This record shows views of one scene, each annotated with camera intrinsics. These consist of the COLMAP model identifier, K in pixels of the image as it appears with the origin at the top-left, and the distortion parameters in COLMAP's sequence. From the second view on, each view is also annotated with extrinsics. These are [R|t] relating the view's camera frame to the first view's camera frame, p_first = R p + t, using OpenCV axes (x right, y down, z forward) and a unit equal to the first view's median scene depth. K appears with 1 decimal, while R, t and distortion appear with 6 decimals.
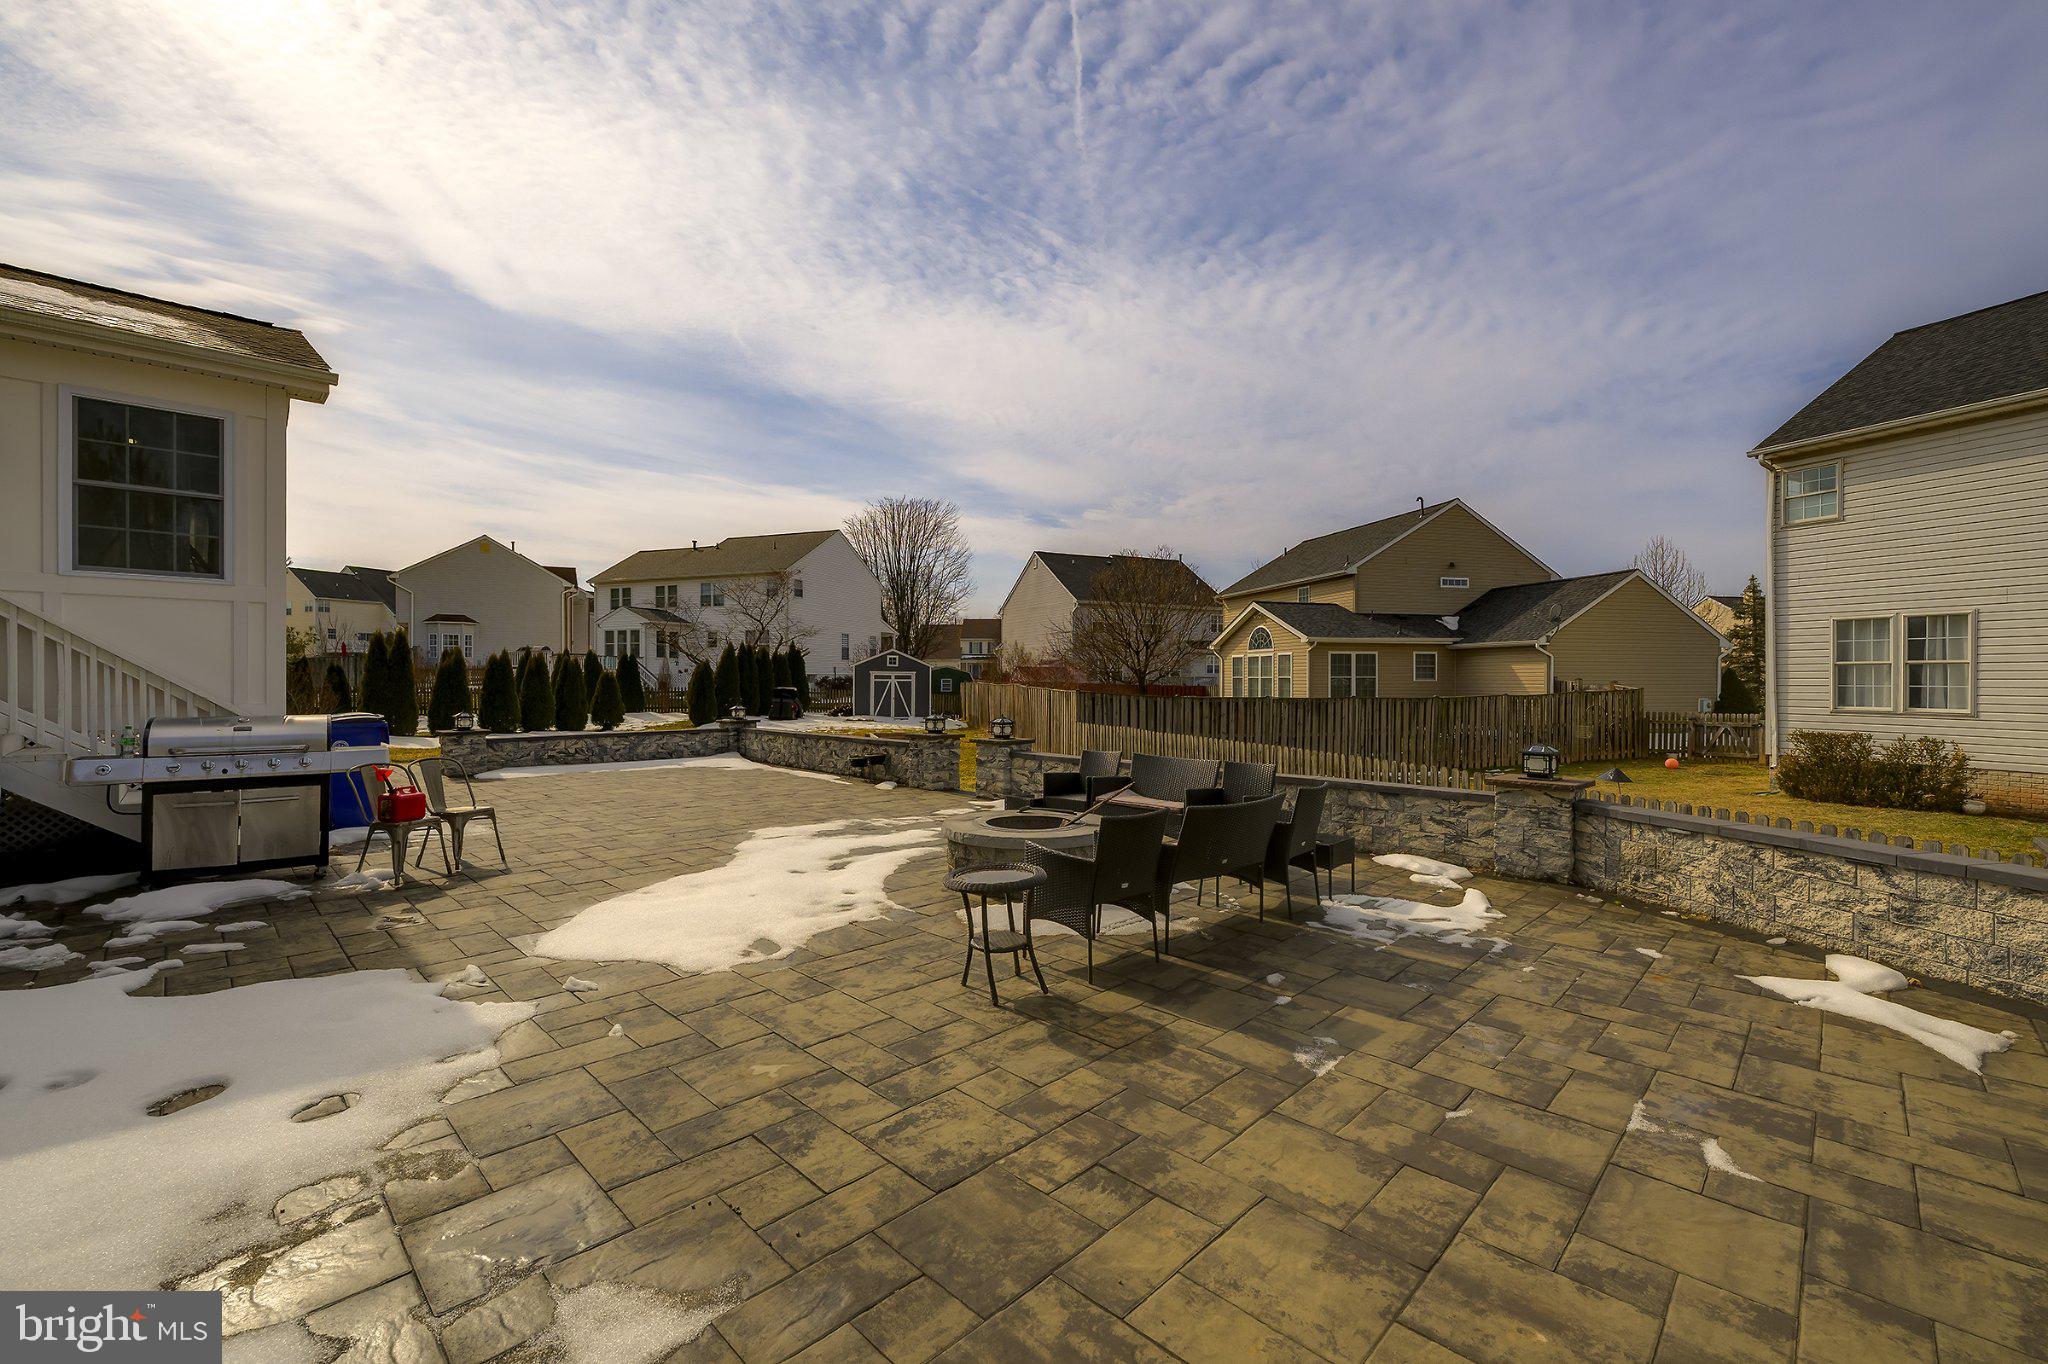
lens RADIAL K [[839.6, 0, 1019.0], [0, 839.6, 688.6], [0, 0, 1]] dist [0.001482, 0.000172]
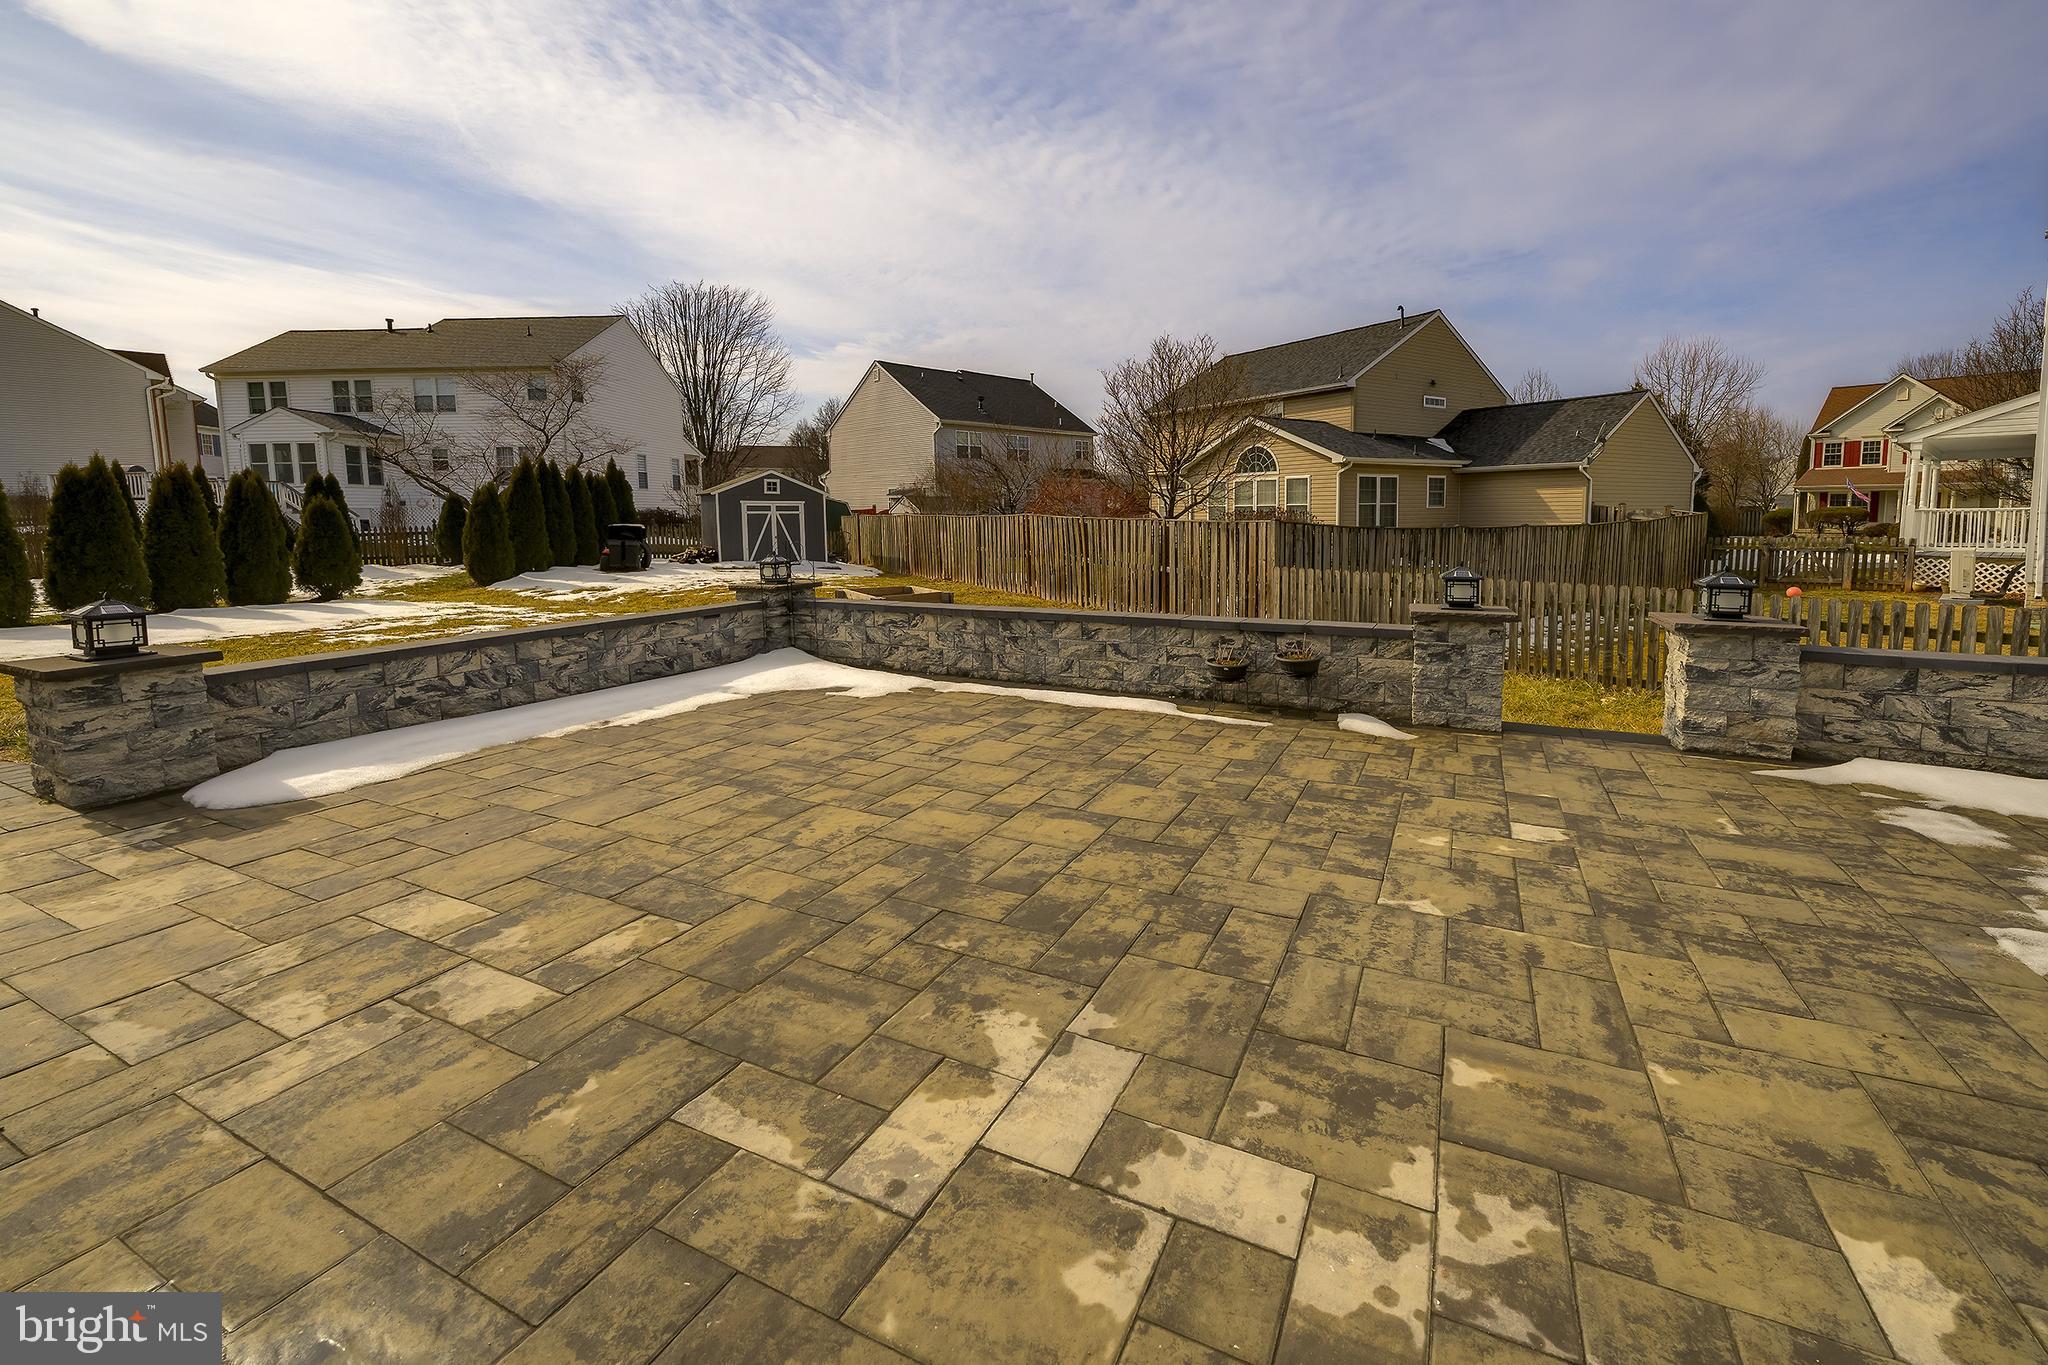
lens RADIAL K [[839.6, 0, 1056.9], [0, 839.6, 587.5], [0, 0, 1]] dist [0.001482, 0.000172]
pose [[0.943861, -0.036121, 0.328361, -0.159909], [0.011175, 0.996926, 0.077546, 0.001115], [-0.330153, -0.069523, 0.941364, 0.218050]]
